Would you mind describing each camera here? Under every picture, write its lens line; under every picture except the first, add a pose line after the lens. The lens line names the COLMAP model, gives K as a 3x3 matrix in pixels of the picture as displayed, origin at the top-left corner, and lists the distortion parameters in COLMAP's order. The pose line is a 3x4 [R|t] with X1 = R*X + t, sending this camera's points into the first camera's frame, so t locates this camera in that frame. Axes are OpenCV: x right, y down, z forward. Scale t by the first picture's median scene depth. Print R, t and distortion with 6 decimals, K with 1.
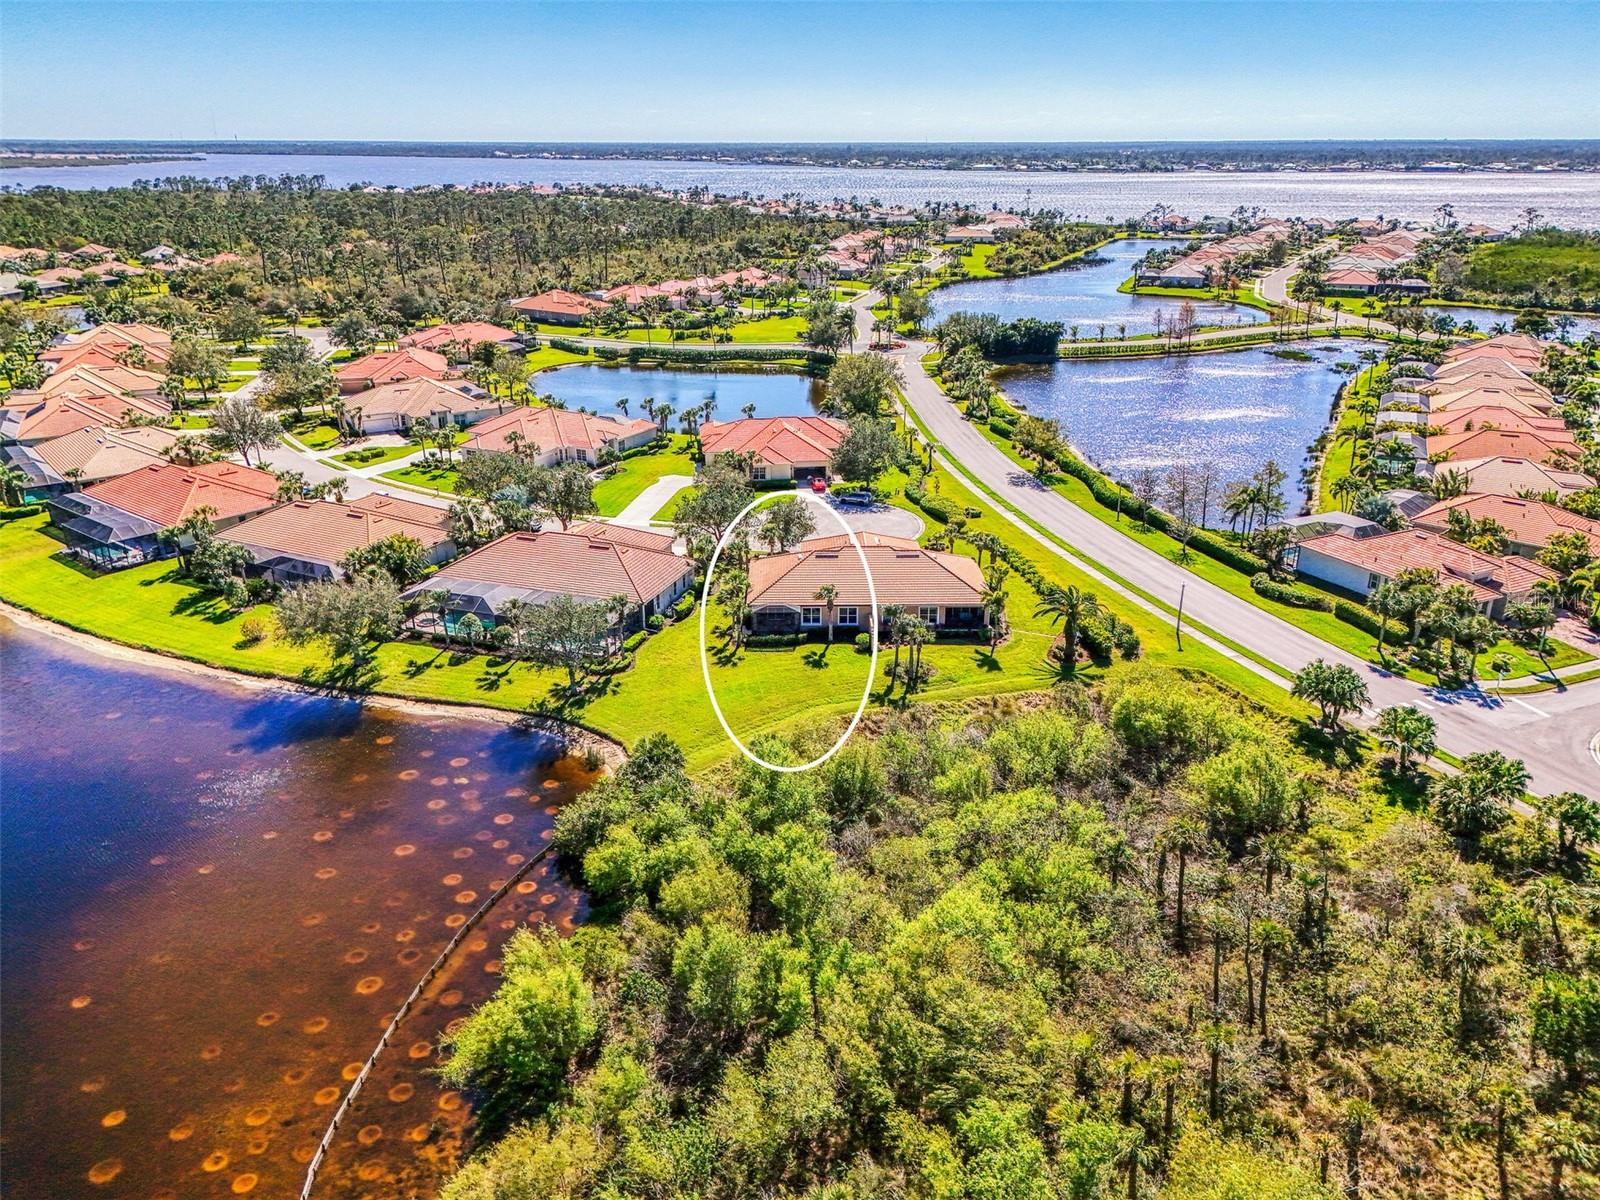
lens RADIAL K [[1166.1, 0, 804.0], [0, 1166.1, 594.6], [0, 0, 1]] dist [0.085694, -0.098514]
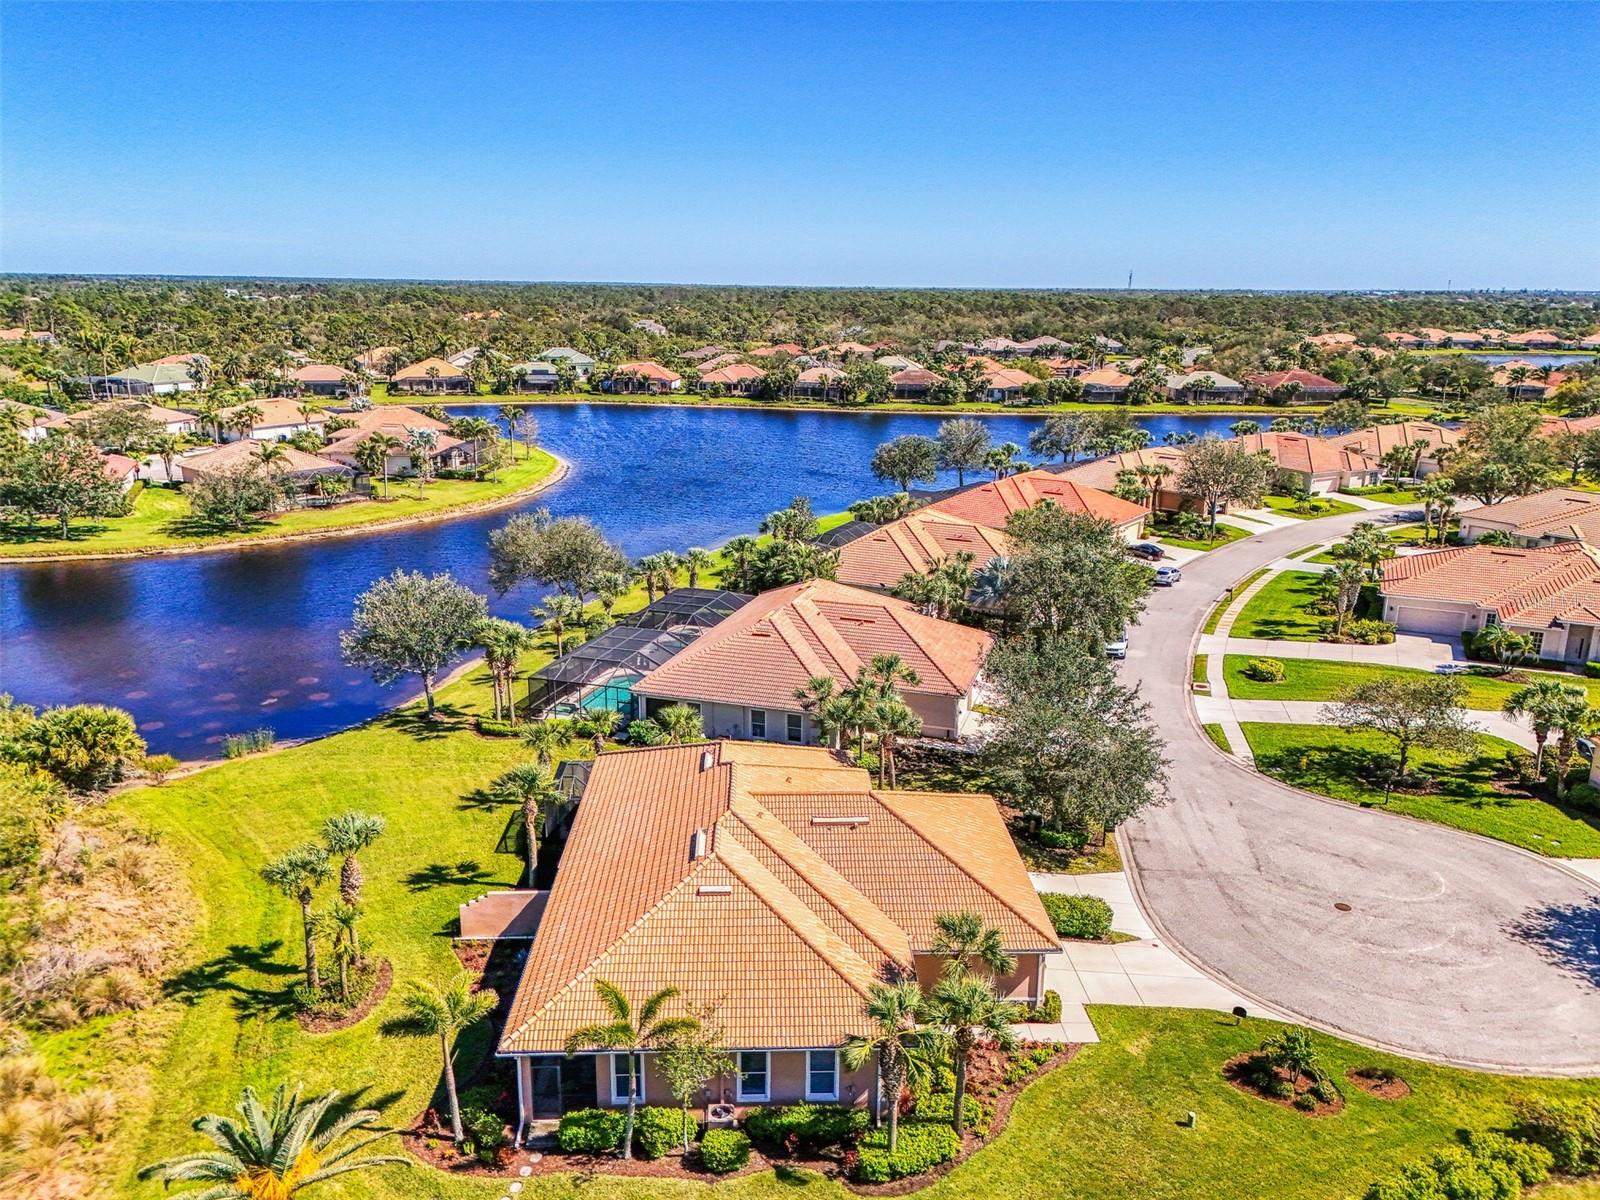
lens RADIAL K [[1166.1, 0, 804.0], [0, 1166.1, 594.6], [0, 0, 1]] dist [0.085694, -0.098514]
pose [[0.030381, 0.254104, -0.966700, 0.313605], [-0.368716, 0.901787, 0.225454, -0.147731], [0.929045, 0.349588, 0.121089, 0.692716]]
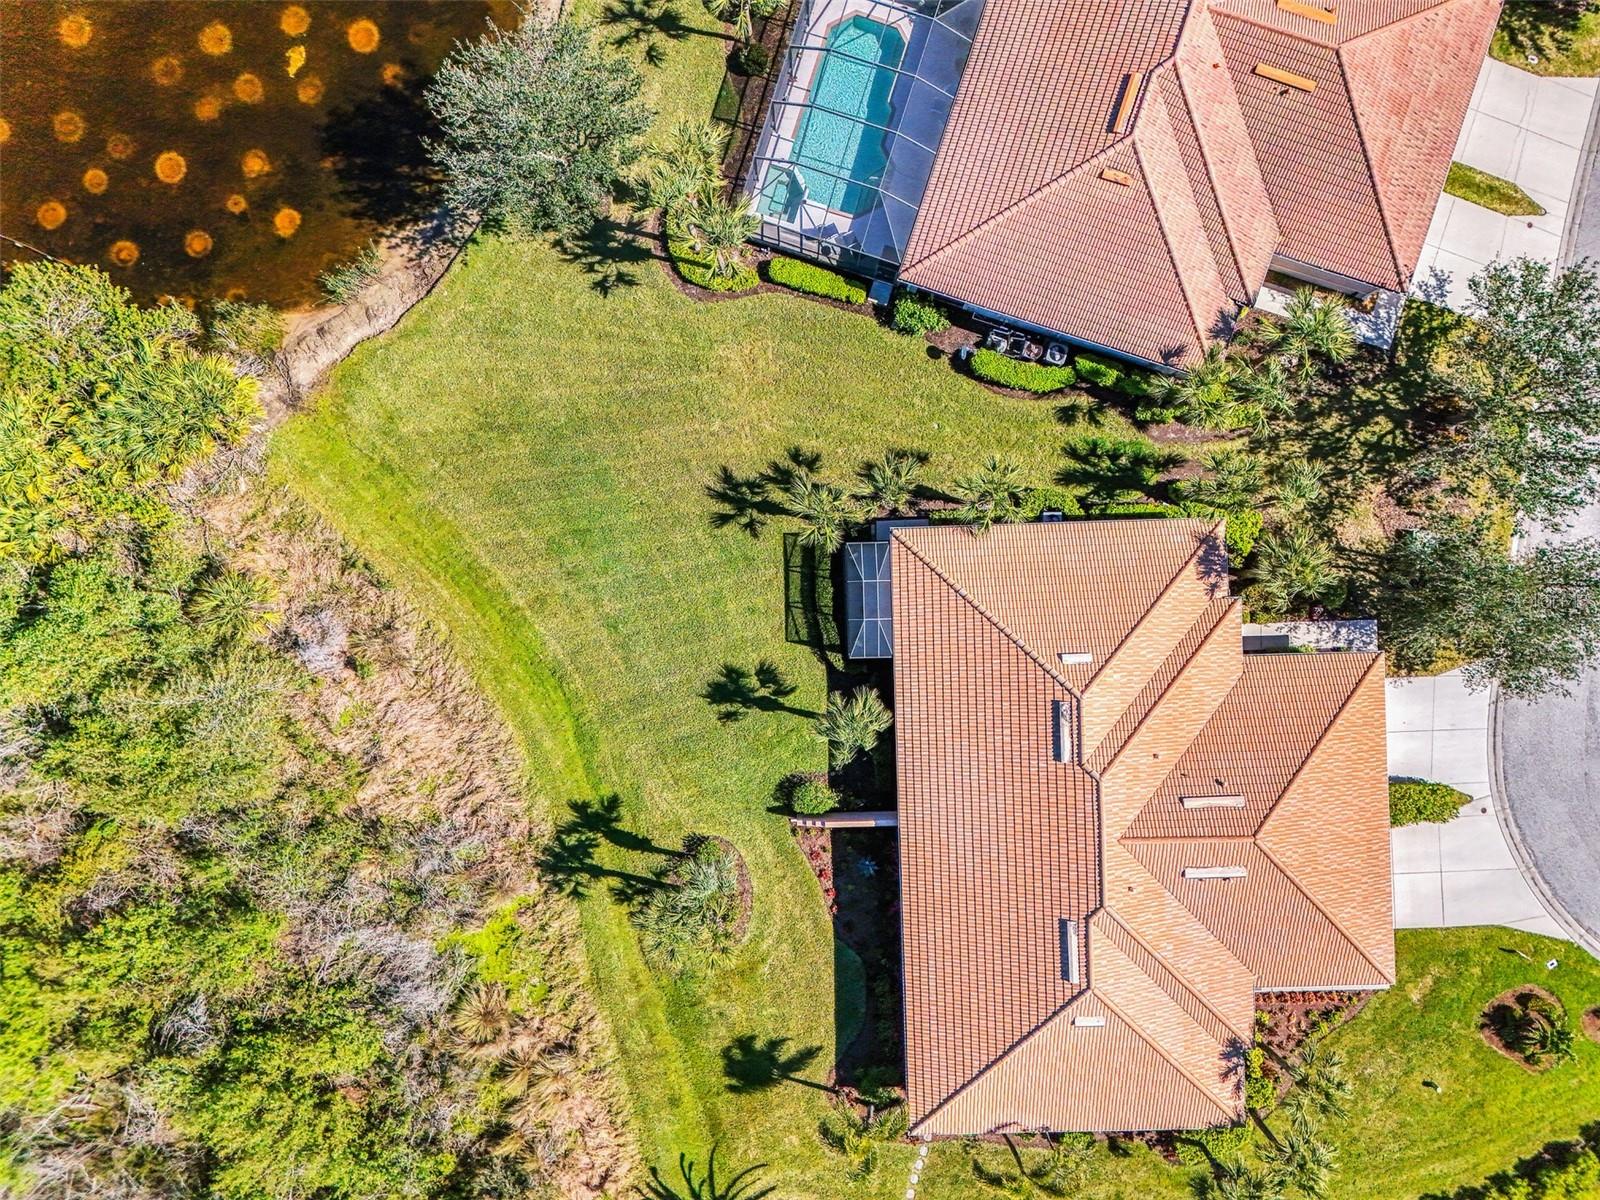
lens RADIAL K [[1166.1, 0, 804.0], [0, 1166.1, 594.6], [0, 0, 1]] dist [0.085694, -0.098514]
pose [[0.013712, 0.999873, -0.008120, -0.015834], [-0.363576, 0.012550, 0.931480, -0.254846], [0.931464, -0.009820, 0.363702, 0.569181]]
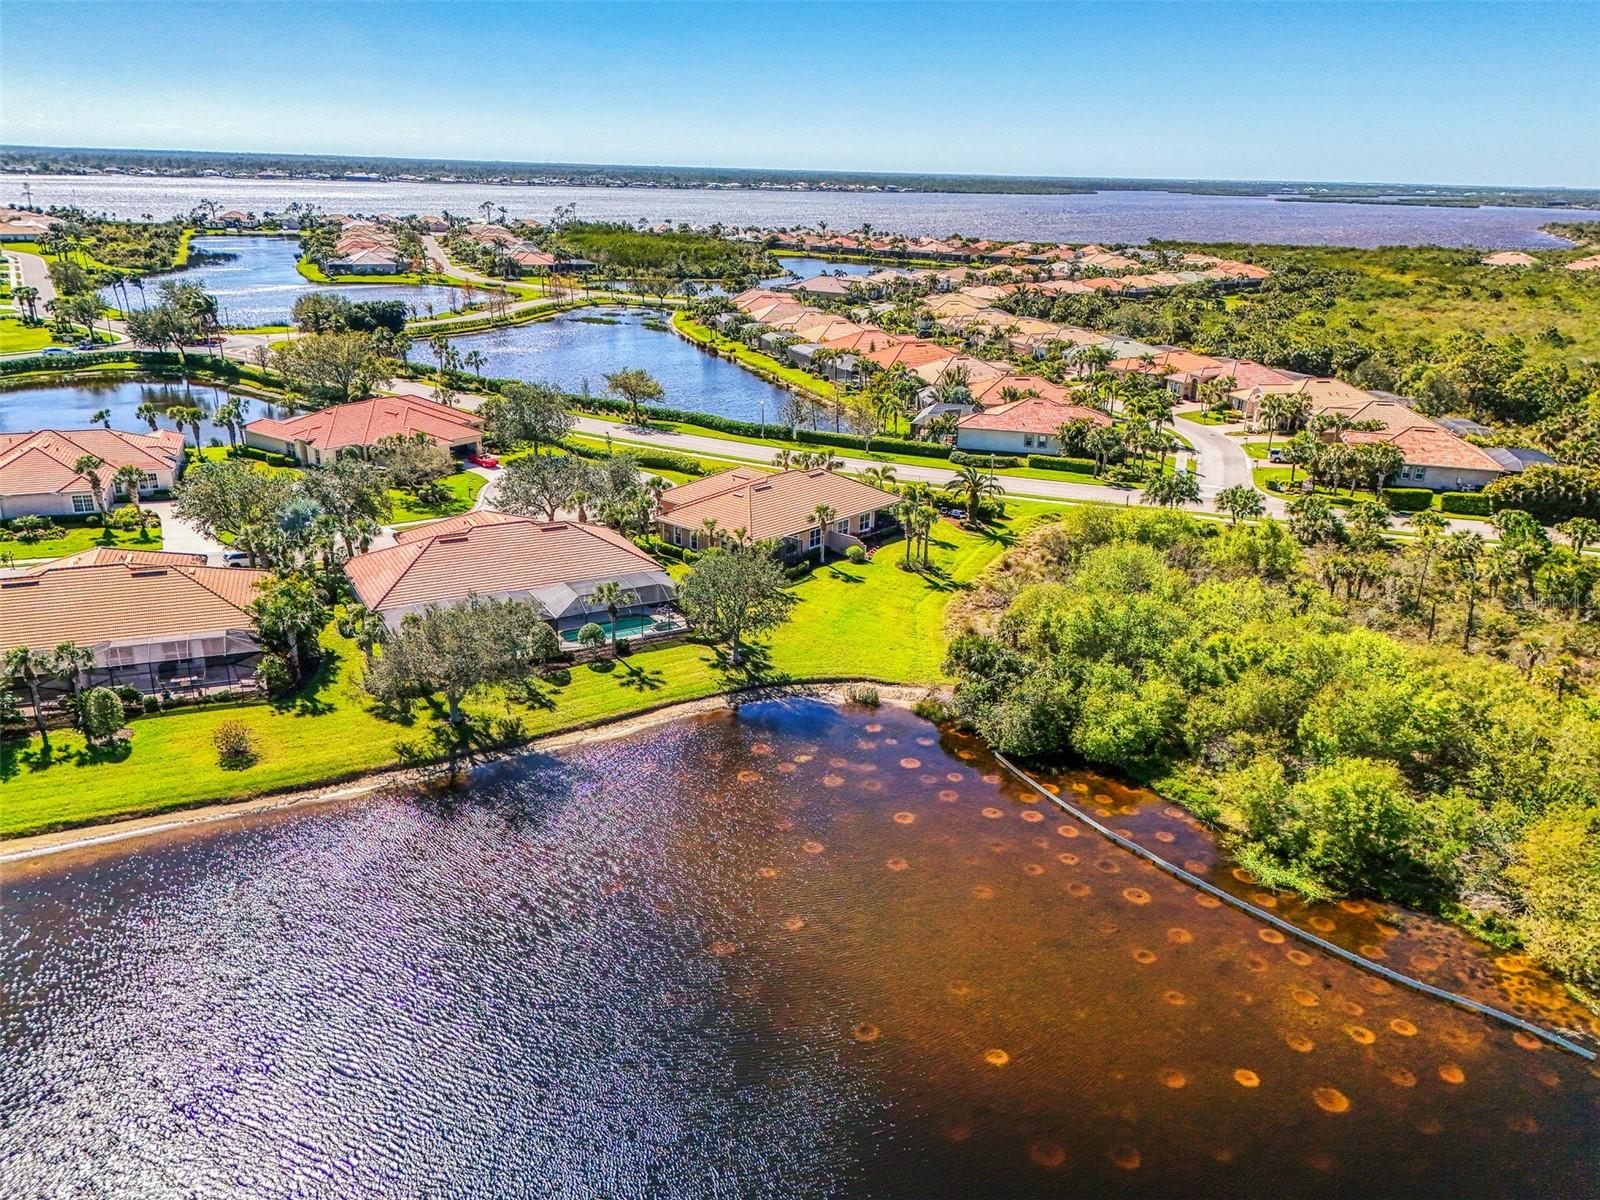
lens RADIAL K [[1166.1, 0, 804.0], [0, 1166.1, 594.6], [0, 0, 1]] dist [0.085694, -0.098514]
pose [[0.659984, -0.237792, 0.712655, -0.490107], [0.245022, 0.964849, 0.095028, -0.022848], [-0.710201, 0.111899, 0.695049, 0.218745]]
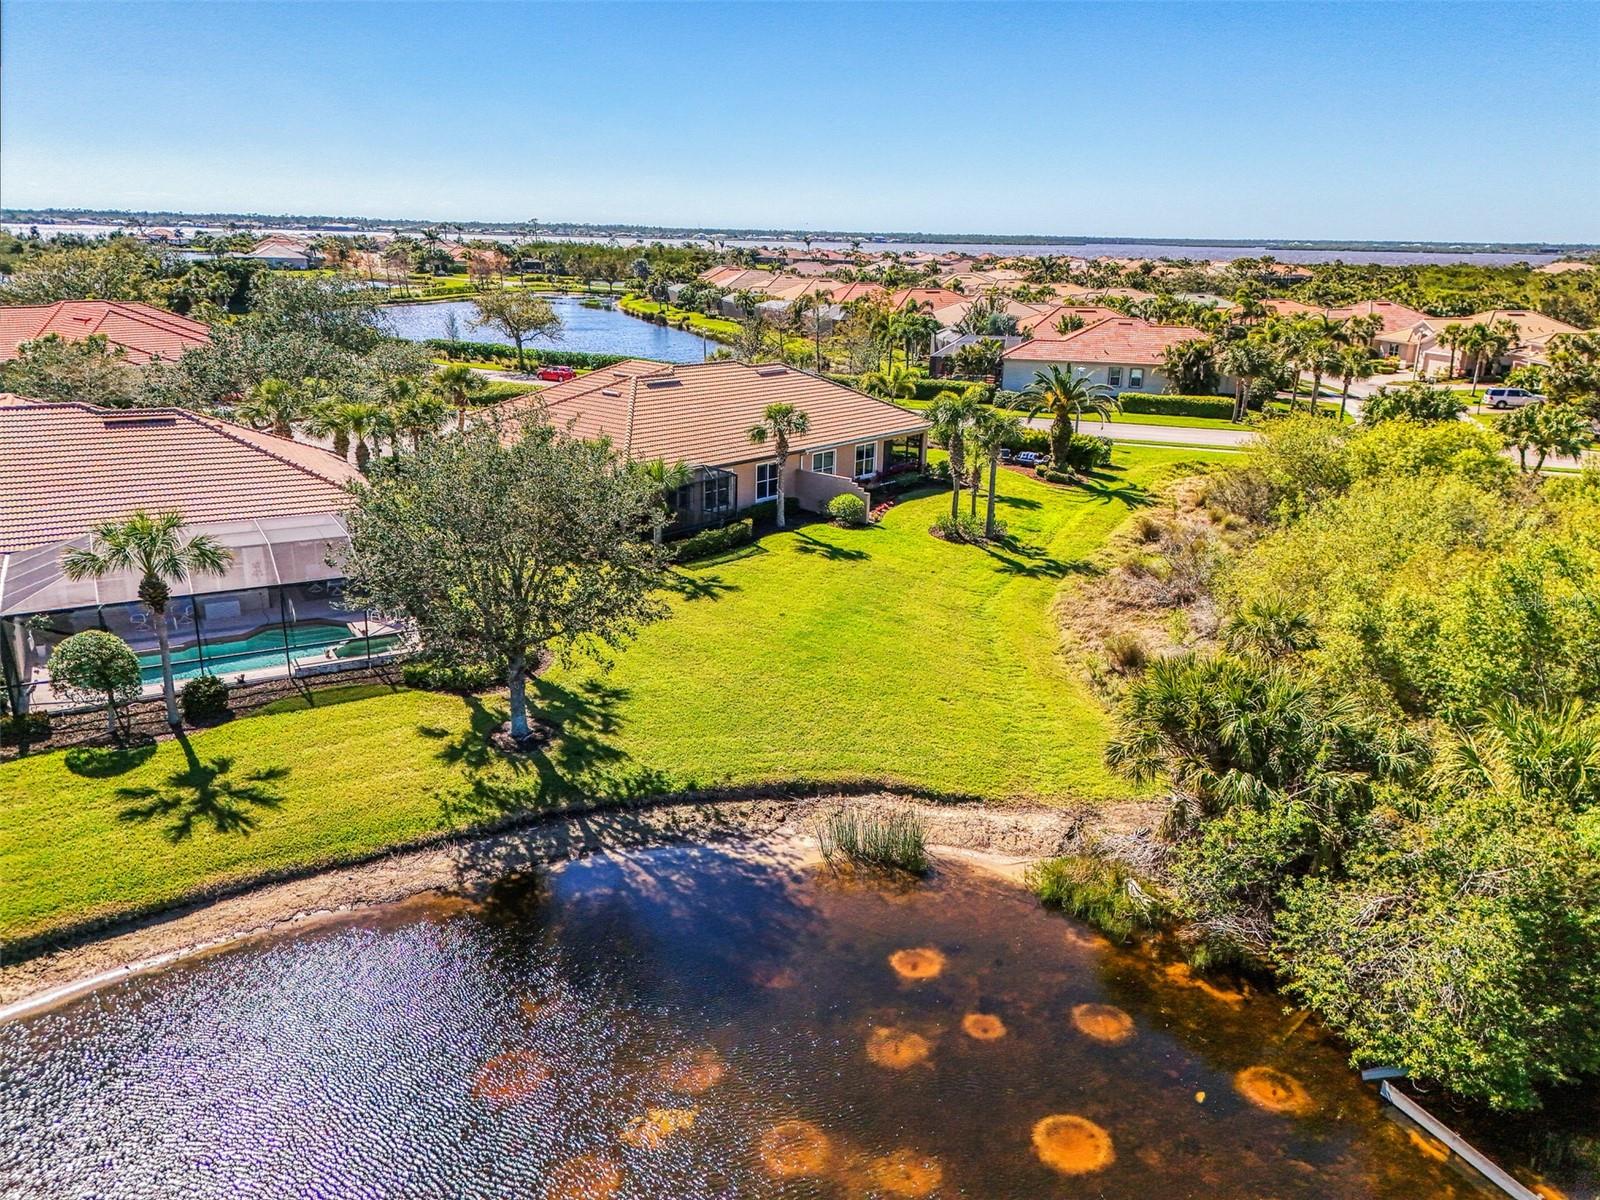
lens RADIAL K [[1166.1, 0, 804.0], [0, 1166.1, 594.6], [0, 0, 1]] dist [0.085694, -0.098514]
pose [[0.652541, -0.207367, 0.728827, -0.232689], [0.250457, 0.966792, 0.050831, 0.031068], [-0.715165, 0.149370, 0.682808, 0.456138]]
